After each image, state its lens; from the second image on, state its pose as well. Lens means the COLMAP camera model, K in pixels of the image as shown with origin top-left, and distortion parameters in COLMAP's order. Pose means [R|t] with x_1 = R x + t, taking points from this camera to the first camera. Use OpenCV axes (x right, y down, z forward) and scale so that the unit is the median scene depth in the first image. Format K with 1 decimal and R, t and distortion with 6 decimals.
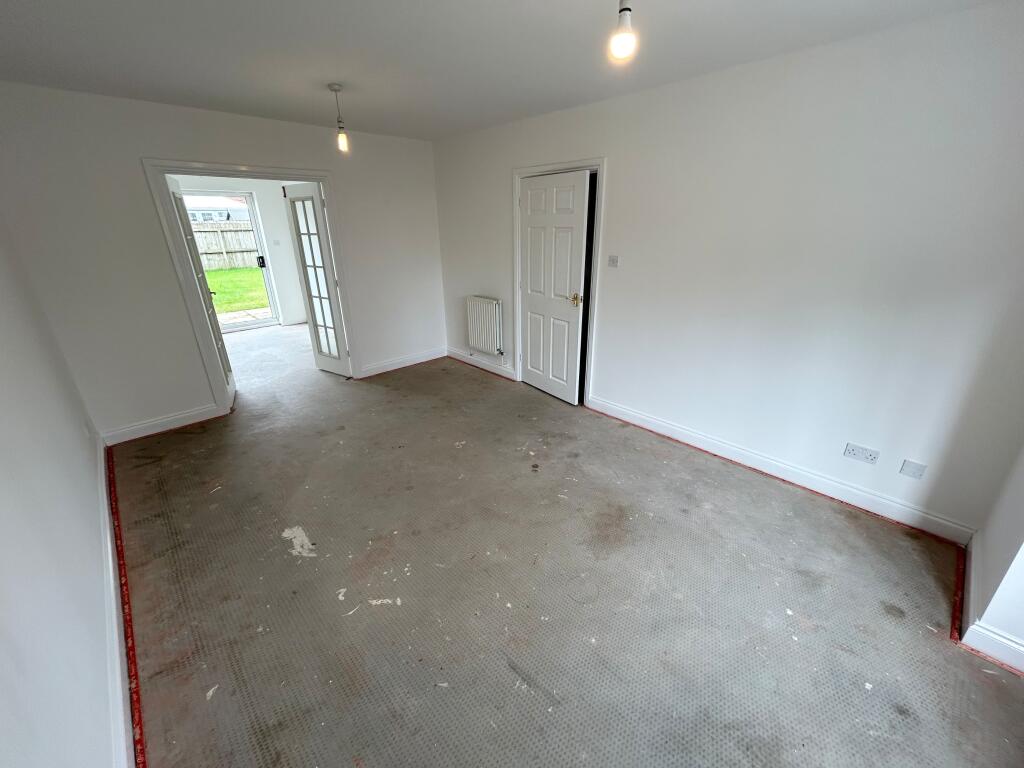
lens RADIAL K [[410.4, 0, 514.0], [0, 410.4, 378.5], [0, 0, 1]] dist [-0.003363, 0.000377]
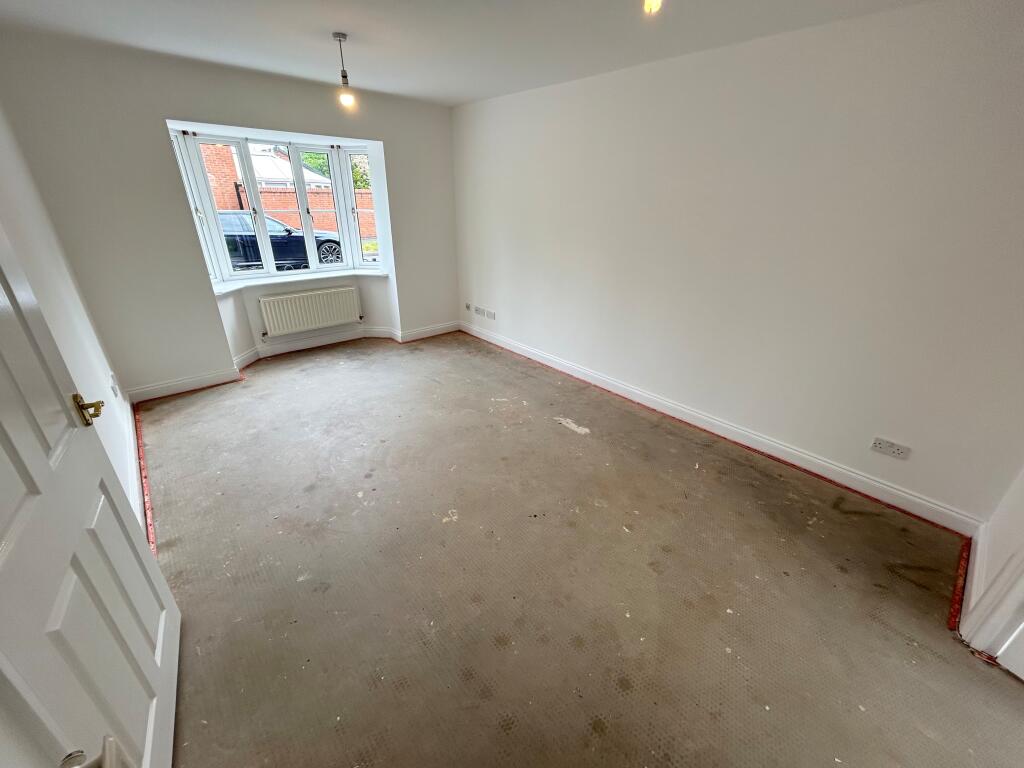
lens RADIAL K [[410.4, 0, 507.8], [0, 410.4, 385.2], [0, 0, 1]] dist [-0.003363, 0.000377]
pose [[-0.998527, -0.032175, 0.043685, -0.323575], [0.008897, 0.697172, 0.716848, -0.637060], [-0.053520, 0.716181, -0.695859, 1.698117]]
